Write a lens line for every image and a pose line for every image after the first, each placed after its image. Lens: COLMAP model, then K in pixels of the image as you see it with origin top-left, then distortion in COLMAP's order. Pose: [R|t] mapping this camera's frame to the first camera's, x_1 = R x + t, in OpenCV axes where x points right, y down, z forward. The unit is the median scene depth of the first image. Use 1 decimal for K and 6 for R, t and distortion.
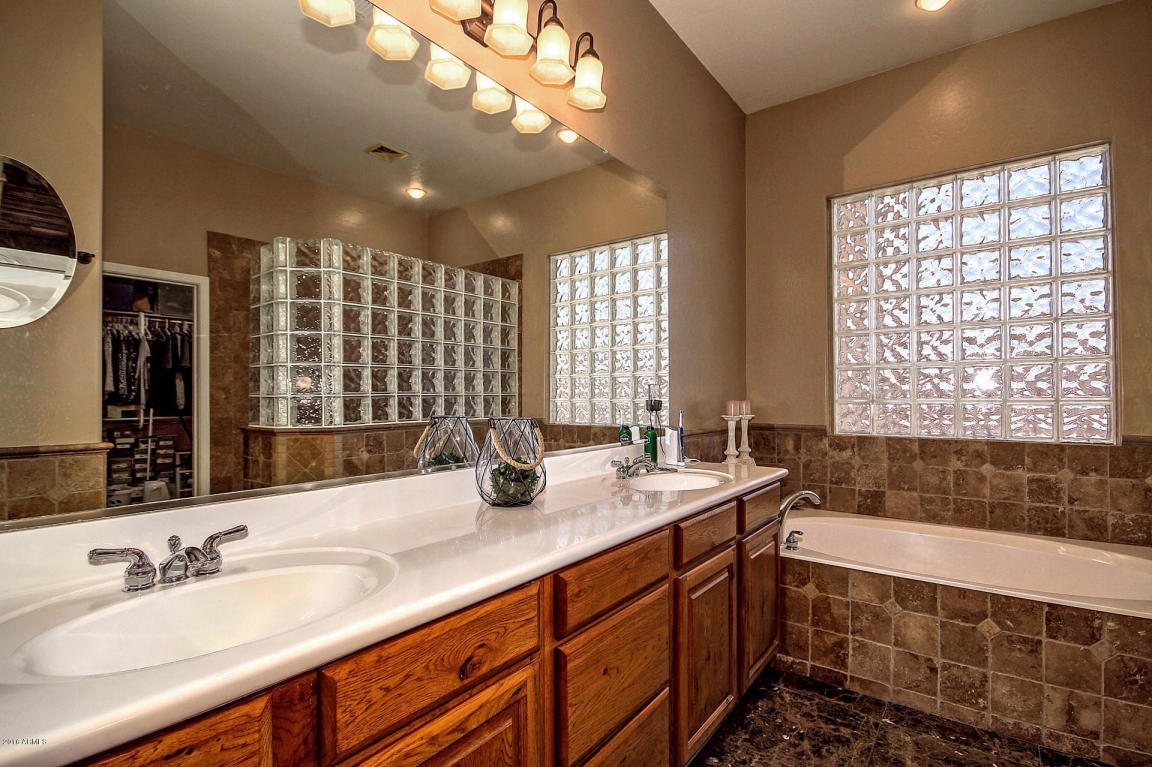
lens RADIAL K [[544.7, 0, 569.9], [0, 544.7, 389.9], [0, 0, 1]] dist [0.009875, -0.011734]
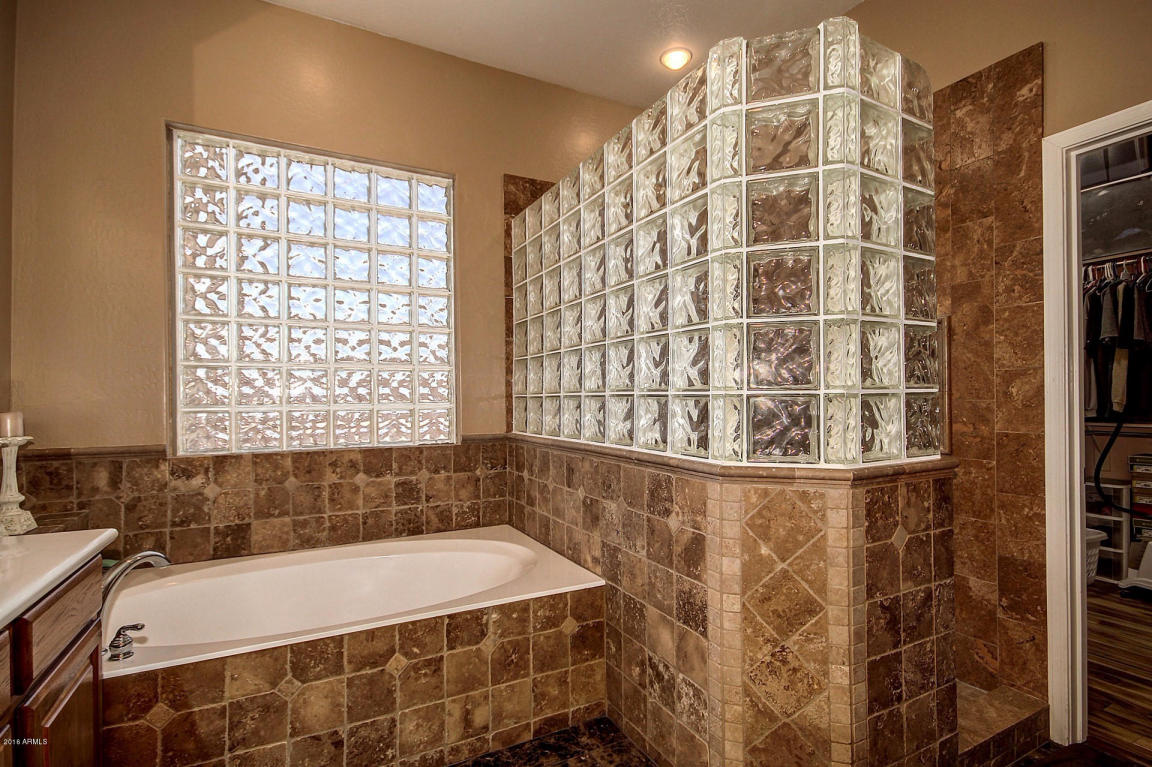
lens RADIAL K [[544.7, 0, 582.9], [0, 544.7, 399.4], [0, 0, 1]] dist [0.009875, -0.011734]
pose [[0.422691, 0.001849, 0.906272, 0.070914], [-0.000436, 0.999998, -0.001837, 0.009295], [-0.906274, 0.000381, 0.422691, 0.255896]]
